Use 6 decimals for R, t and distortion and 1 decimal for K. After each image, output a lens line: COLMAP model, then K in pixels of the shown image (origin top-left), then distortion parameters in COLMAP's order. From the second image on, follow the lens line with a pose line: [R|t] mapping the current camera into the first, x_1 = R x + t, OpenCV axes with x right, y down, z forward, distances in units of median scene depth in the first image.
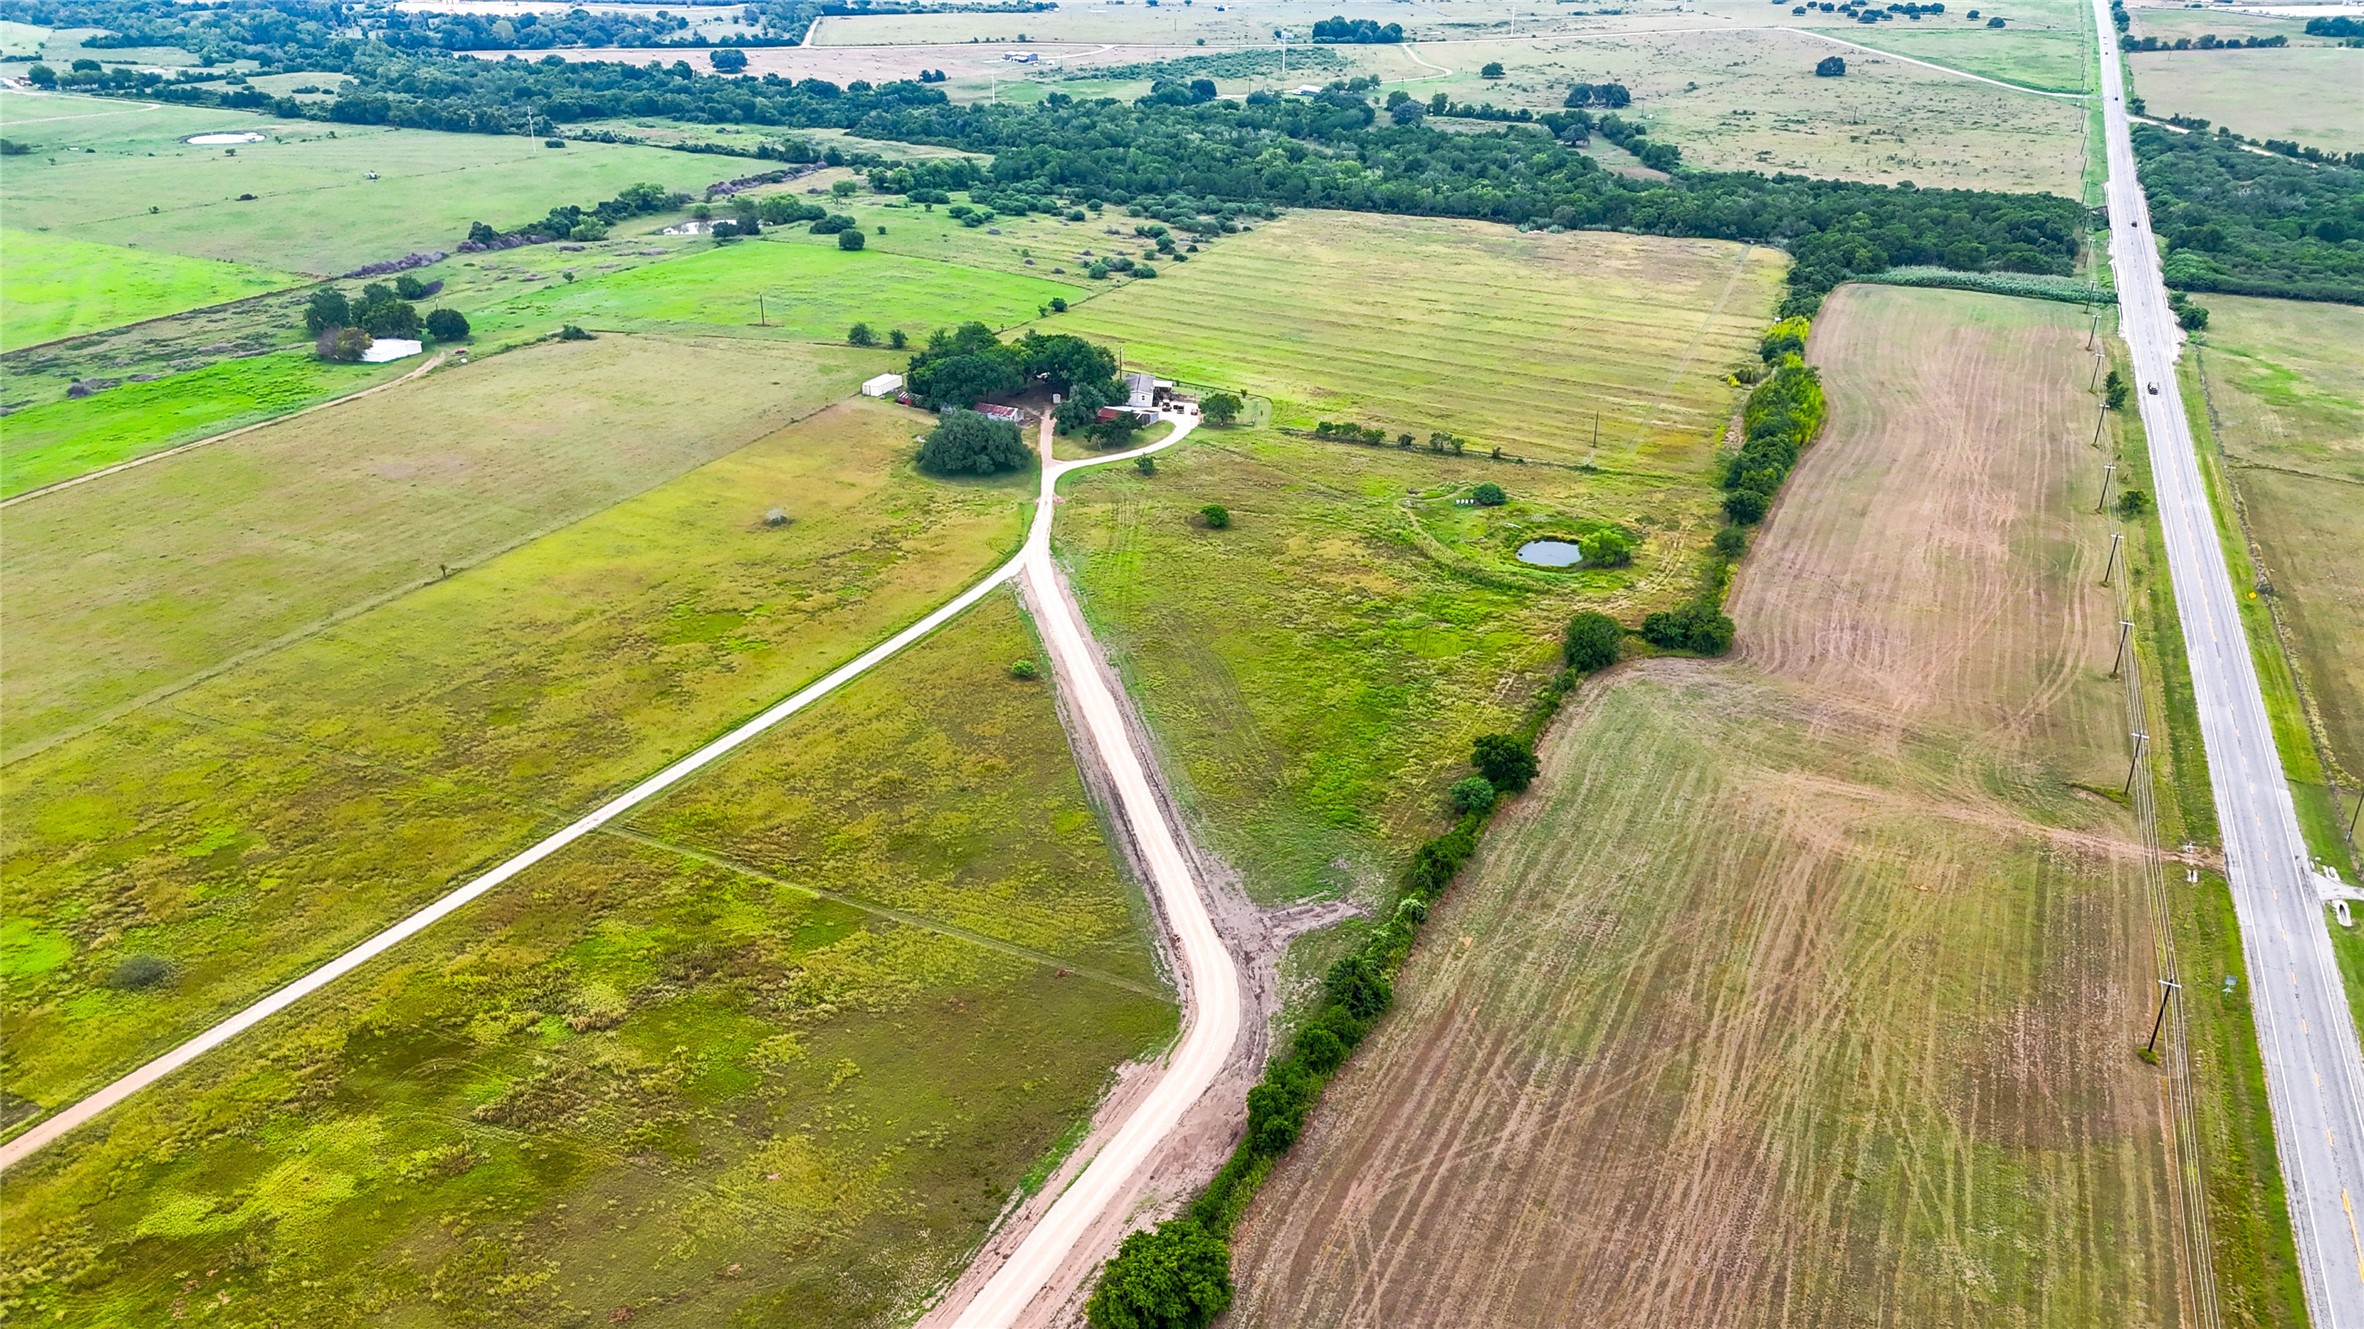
lens RADIAL K [[1746.0, 0, 1182.0], [0, 1746.0, 664.5], [0, 0, 1]] dist [0.061972, -0.052929]
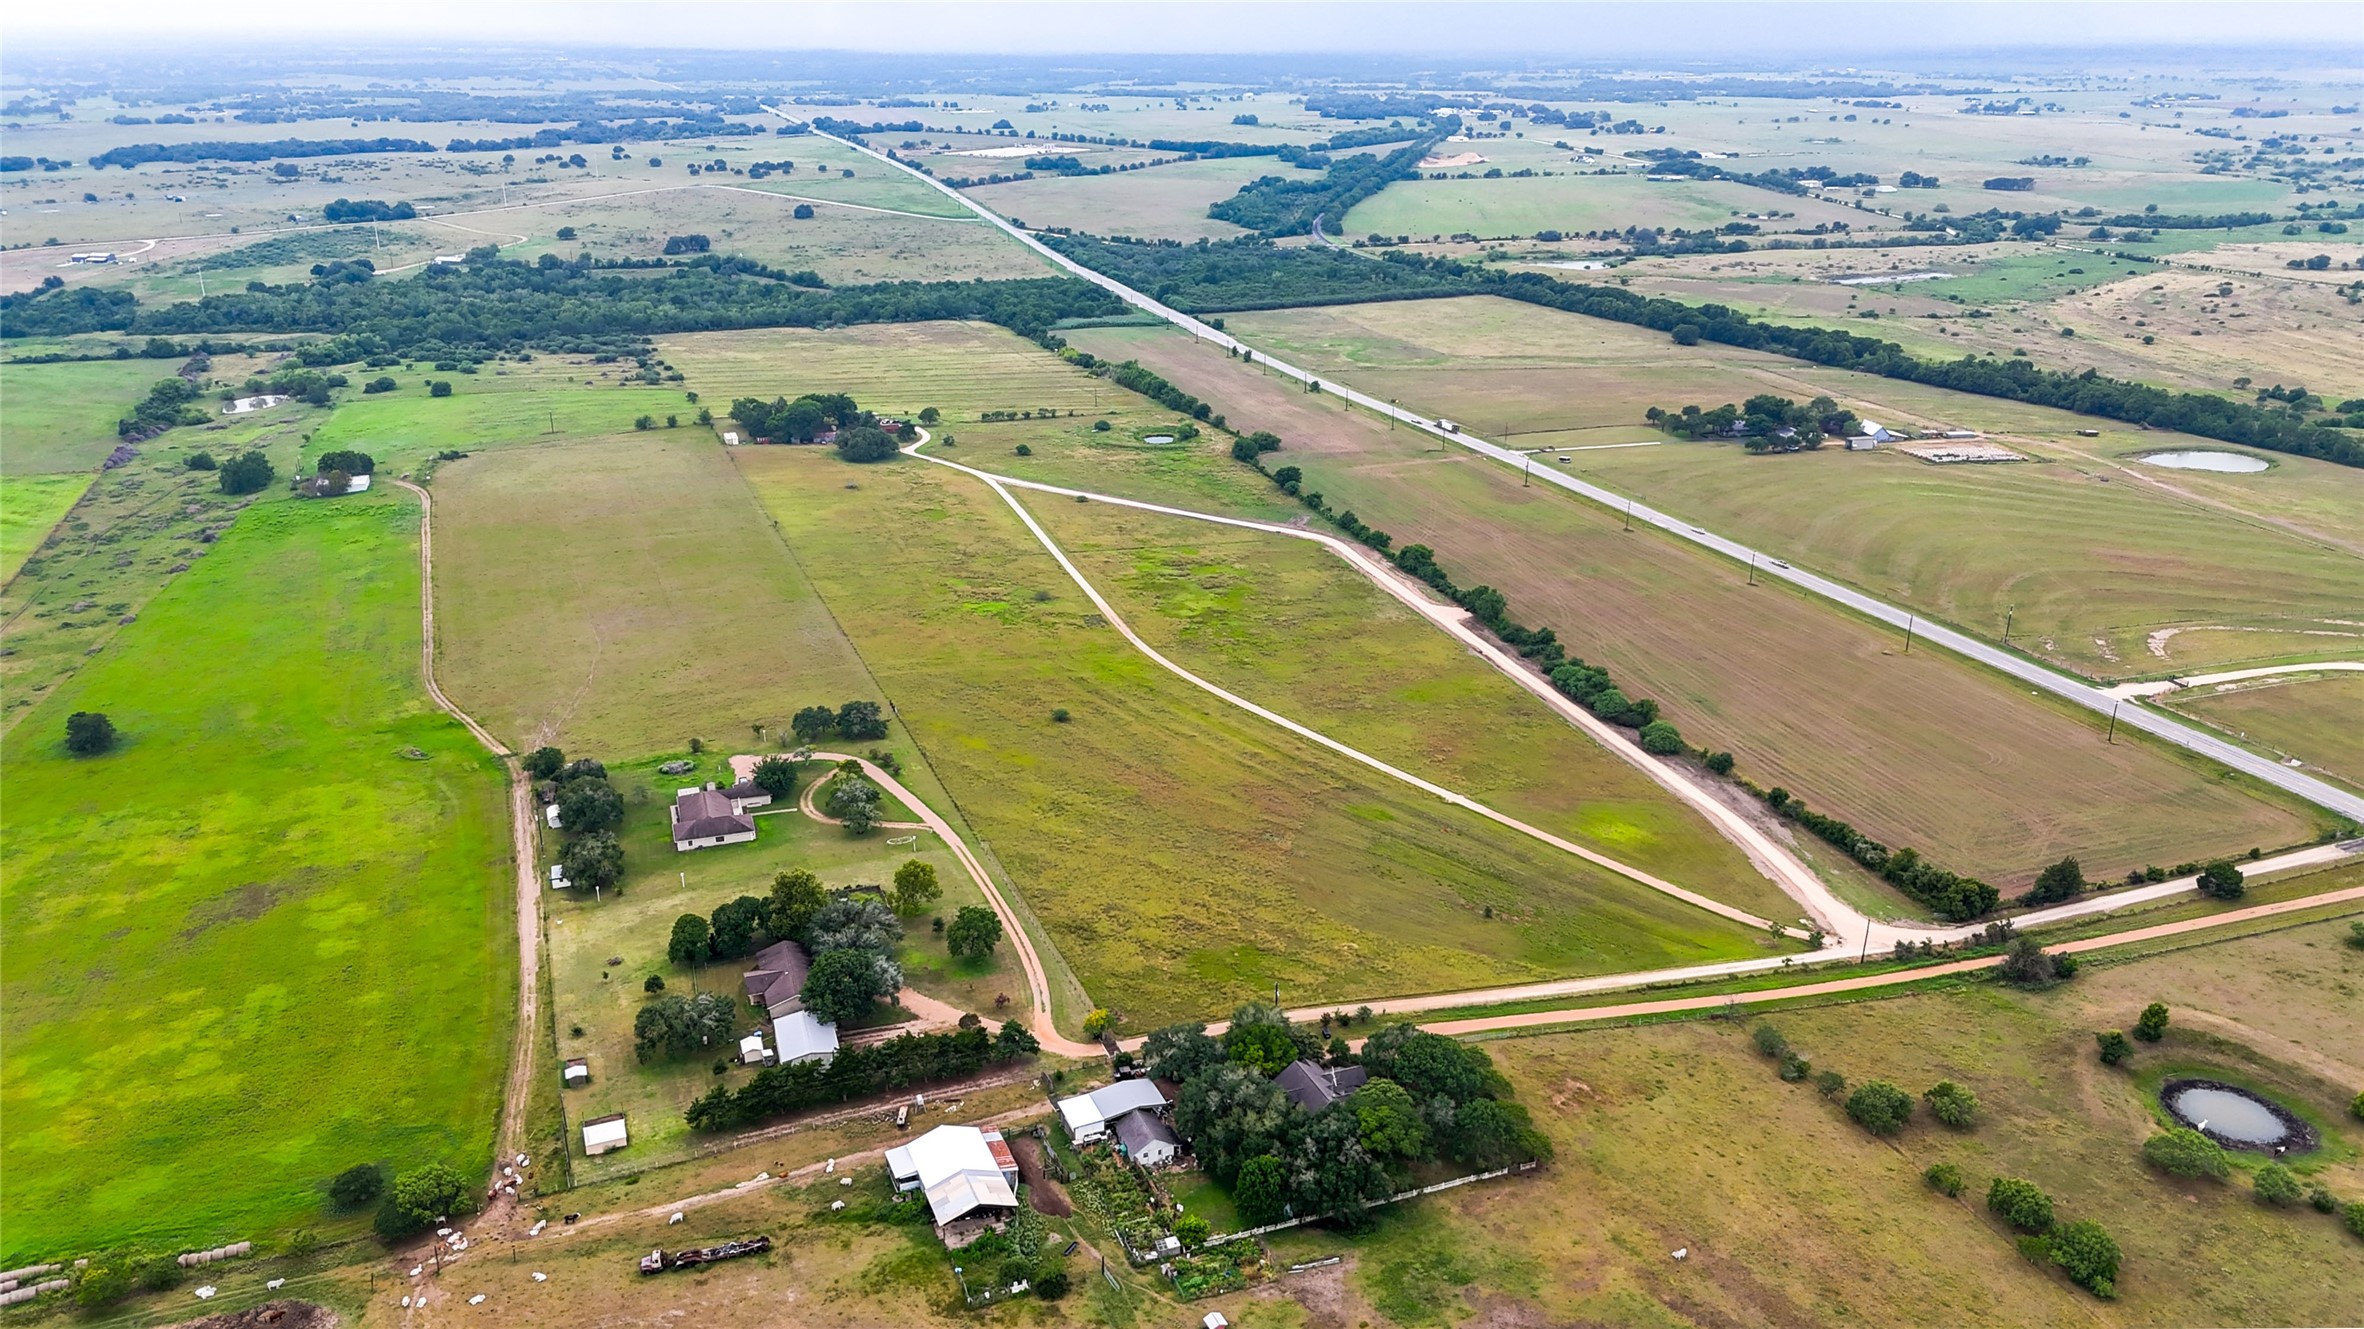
lens RADIAL K [[1763.8, 0, 1183.9], [0, 1763.8, 661.7], [0, 0, 1]] dist [0.074886, -0.081931]
pose [[0.735105, -0.241186, 0.633601, -0.691261], [0.289278, 0.956818, 0.028599, 0.082975], [-0.613139, 0.162264, 0.773131, -0.368386]]
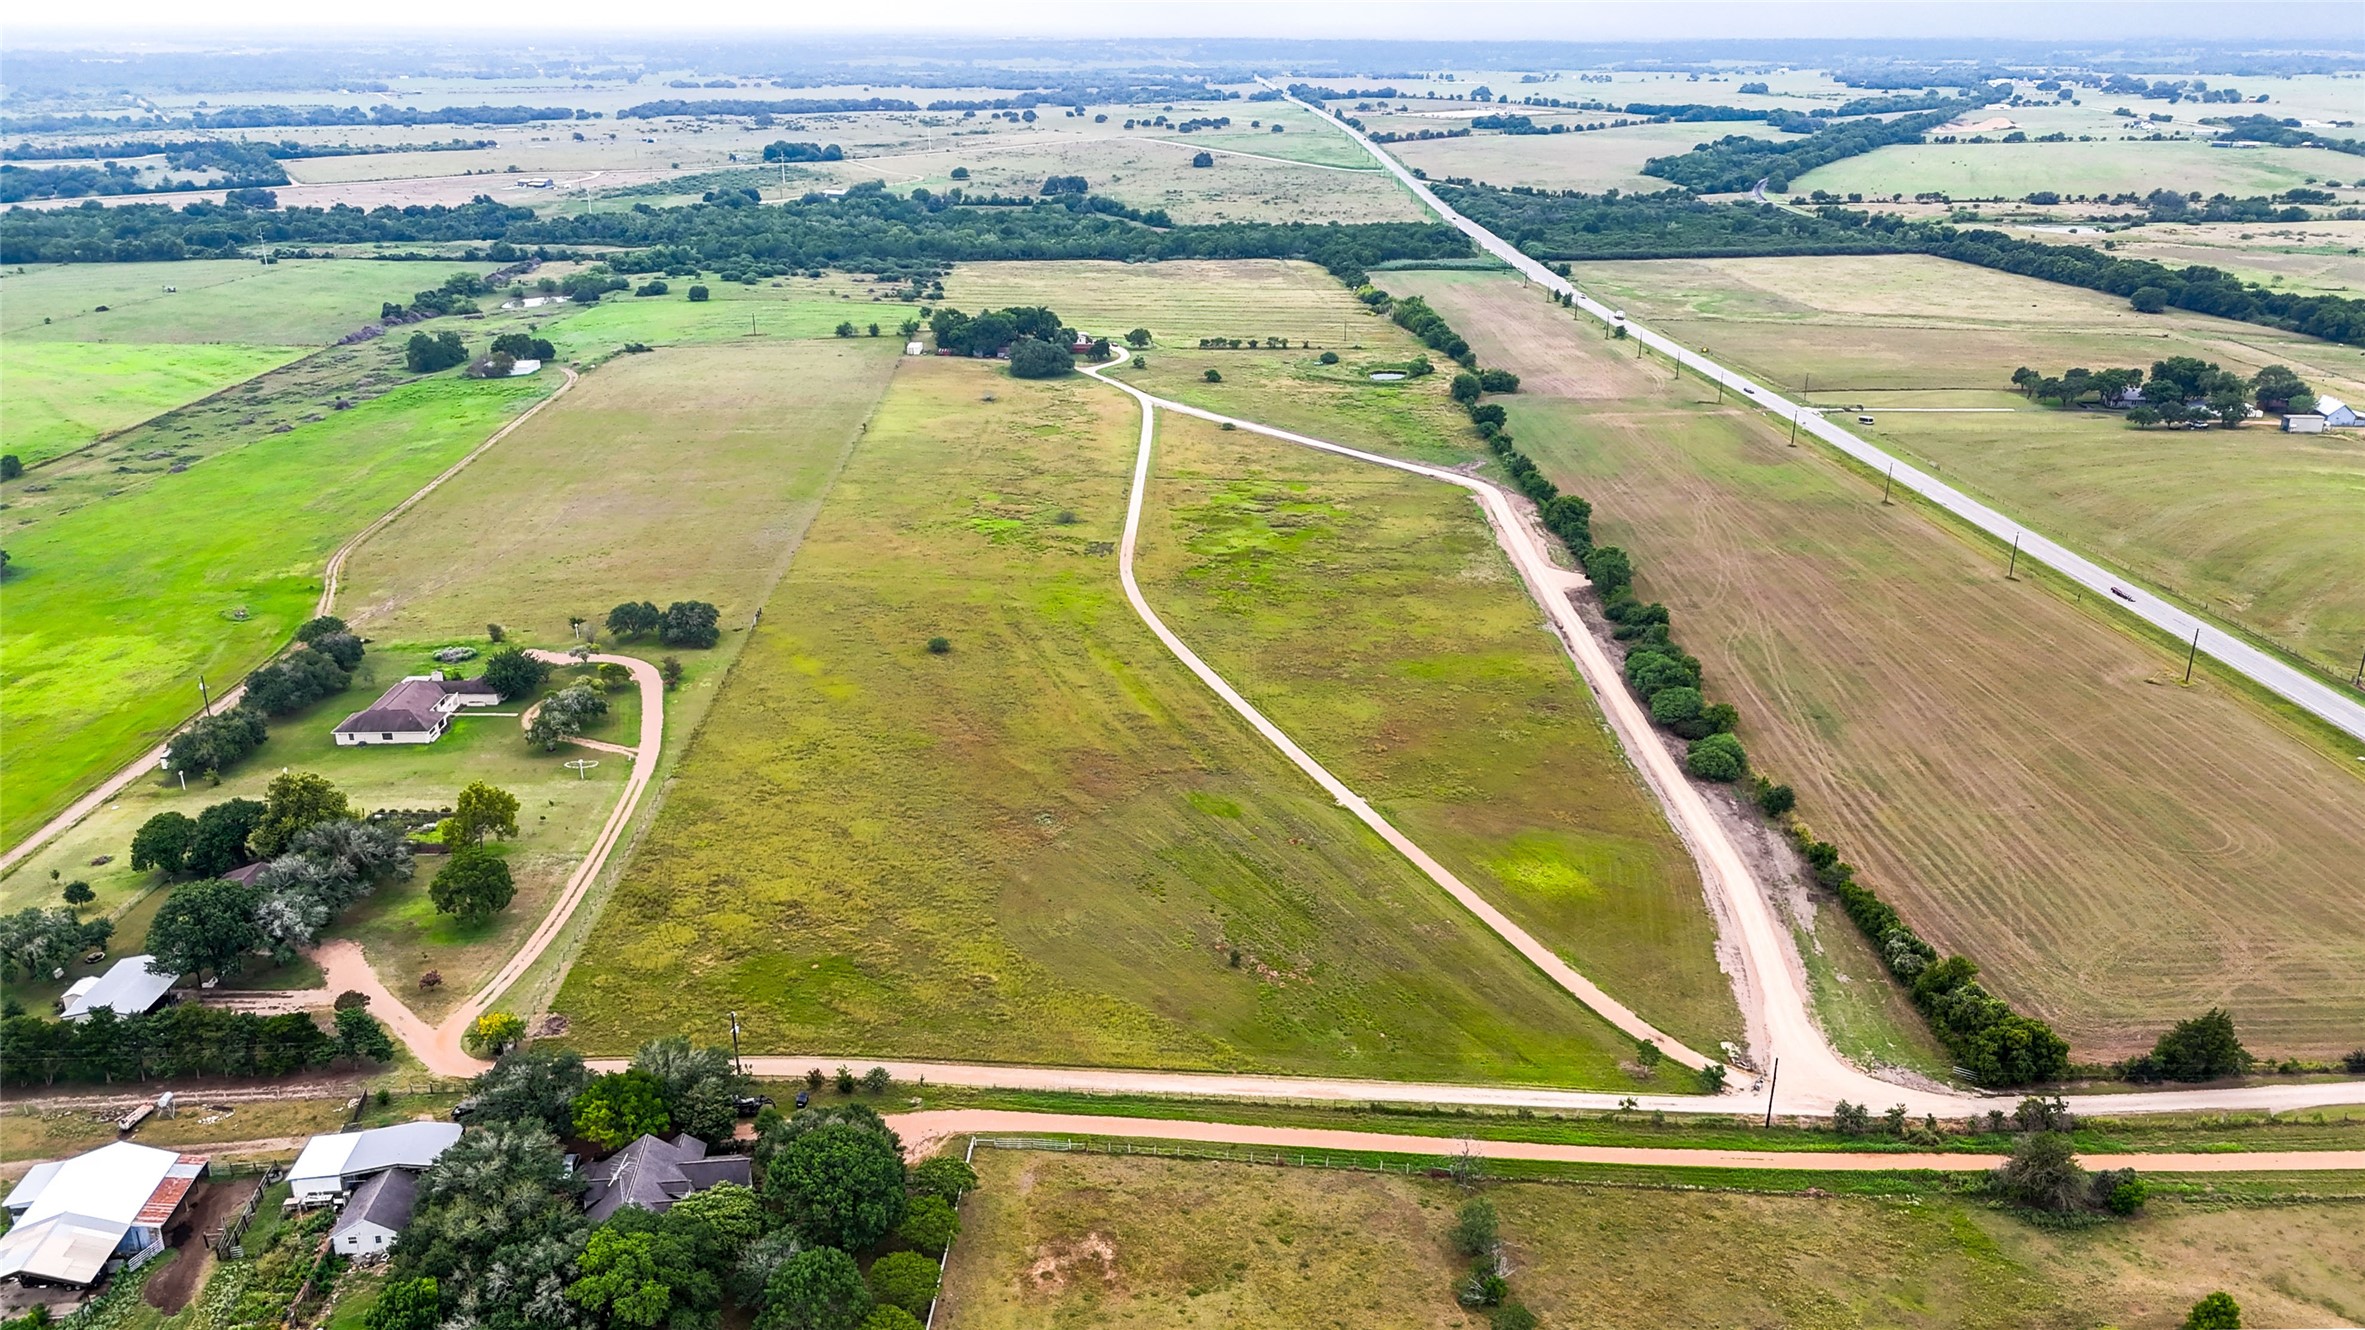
lens RADIAL K [[1776.3, 0, 1183.2], [0, 1776.3, 658.7], [0, 0, 1]] dist [0.061338, -0.051920]
pose [[0.902308, -0.158681, 0.400825, -0.445208], [0.190604, 0.980820, -0.040781, 0.150748], [-0.386666, 0.113196, 0.915247, -0.334955]]
